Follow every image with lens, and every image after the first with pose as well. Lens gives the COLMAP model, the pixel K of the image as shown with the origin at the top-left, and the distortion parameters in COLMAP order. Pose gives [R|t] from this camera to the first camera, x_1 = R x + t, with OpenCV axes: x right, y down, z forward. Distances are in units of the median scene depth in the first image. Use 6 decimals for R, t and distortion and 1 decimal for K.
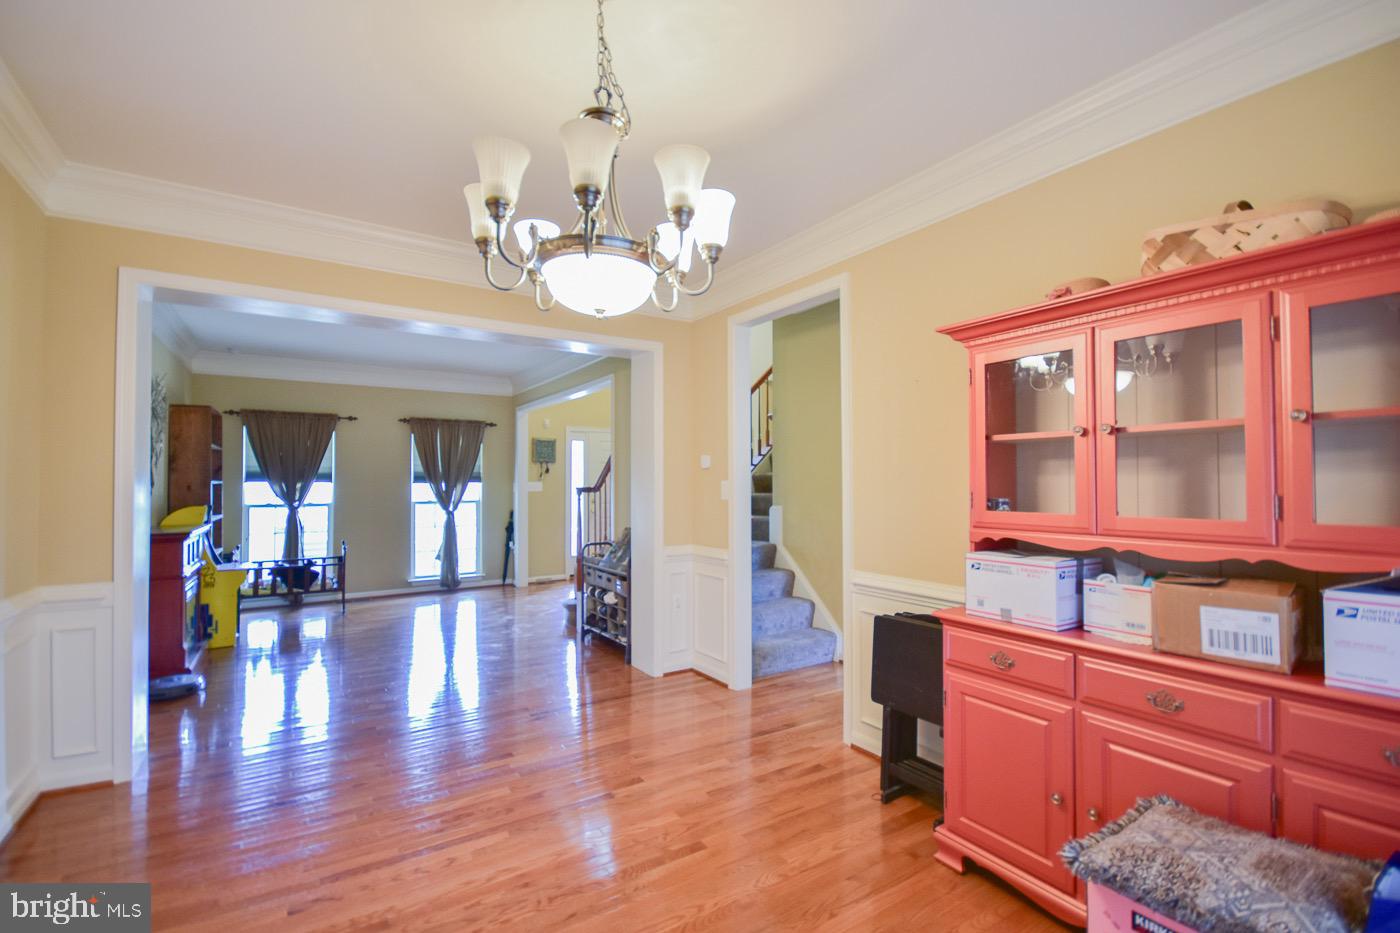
lens RADIAL K [[616.3, 0, 703.6], [0, 616.3, 469.2], [0, 0, 1]] dist [0.001628, -0.005089]
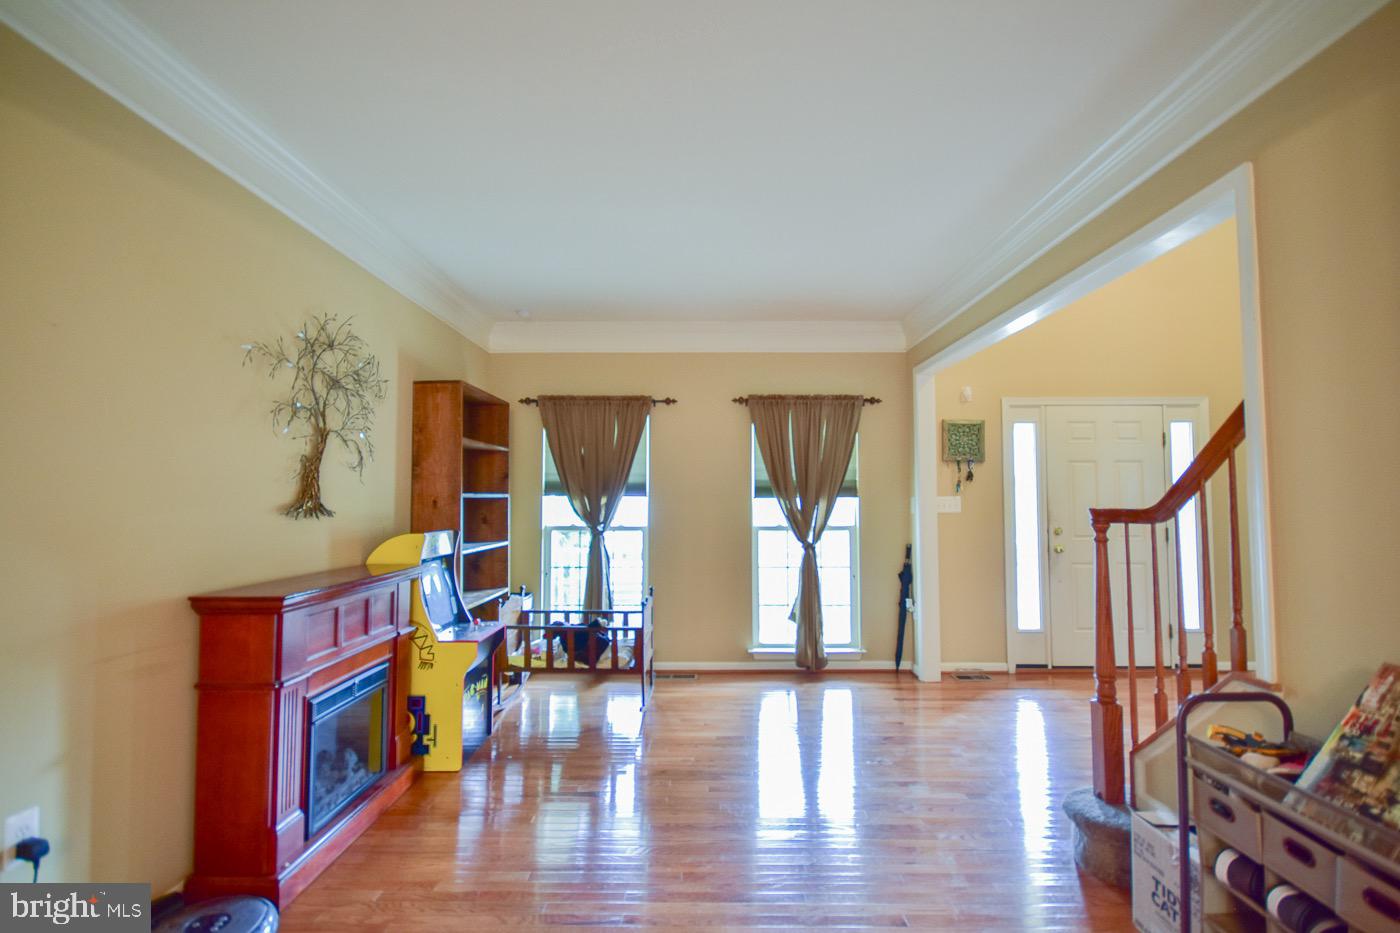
lens RADIAL K [[616.3, 0, 703.6], [0, 616.3, 469.2], [0, 0, 1]] dist [0.001628, -0.005089]
pose [[0.832113, -0.022977, -0.554130, -0.158688], [0.008916, 0.999567, -0.028058, 0.010486], [0.554535, 0.018407, 0.831957, 0.434573]]
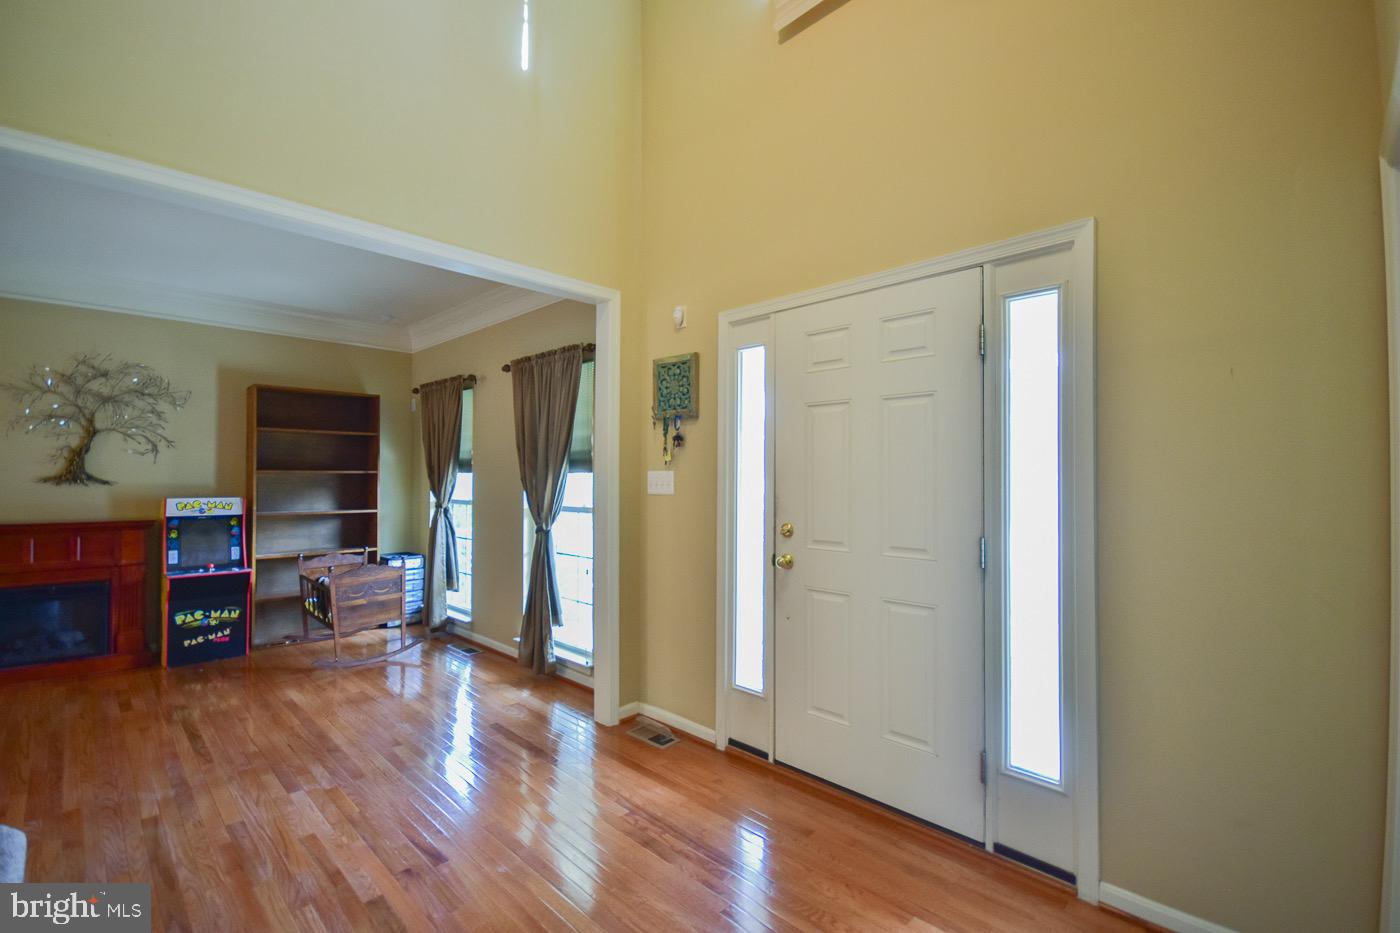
lens RADIAL K [[616.3, 0, 703.6], [0, 616.3, 469.2], [0, 0, 1]] dist [0.001628, -0.005089]
pose [[0.215223, -0.004321, -0.976555, 0.134523], [0.018734, 0.999824, -0.000296, 0.022683], [0.976385, -0.018232, 0.215266, 1.038124]]
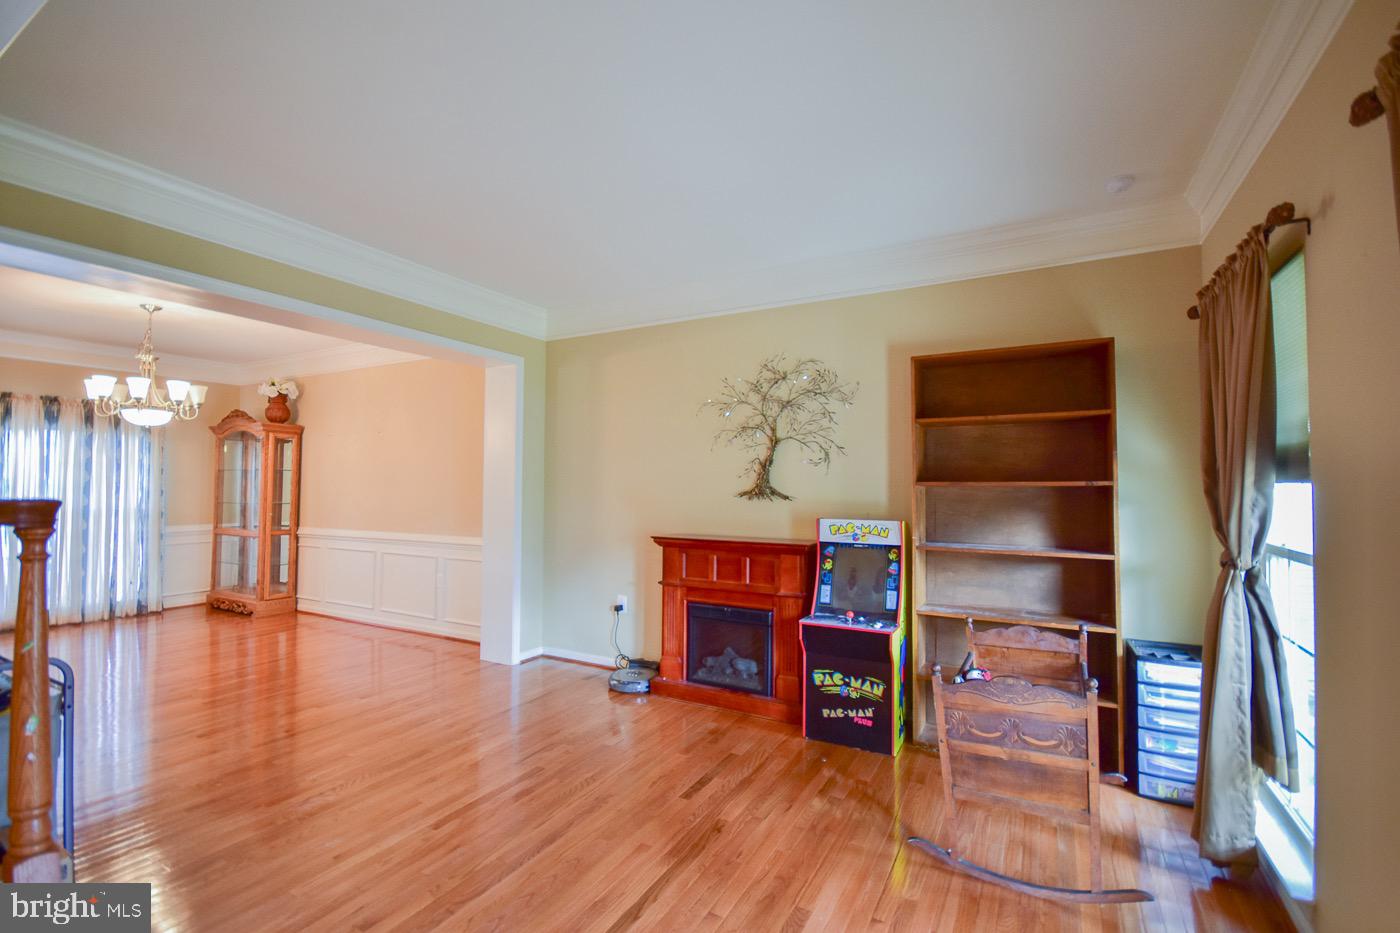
lens RADIAL K [[616.3, 0, 703.6], [0, 616.3, 469.2], [0, 0, 1]] dist [0.001628, -0.005089]
pose [[-0.884144, -0.010911, -0.467087, -0.245827], [0.013442, 0.998719, -0.048774, 0.025082], [0.467021, -0.049402, -0.882865, 1.037595]]
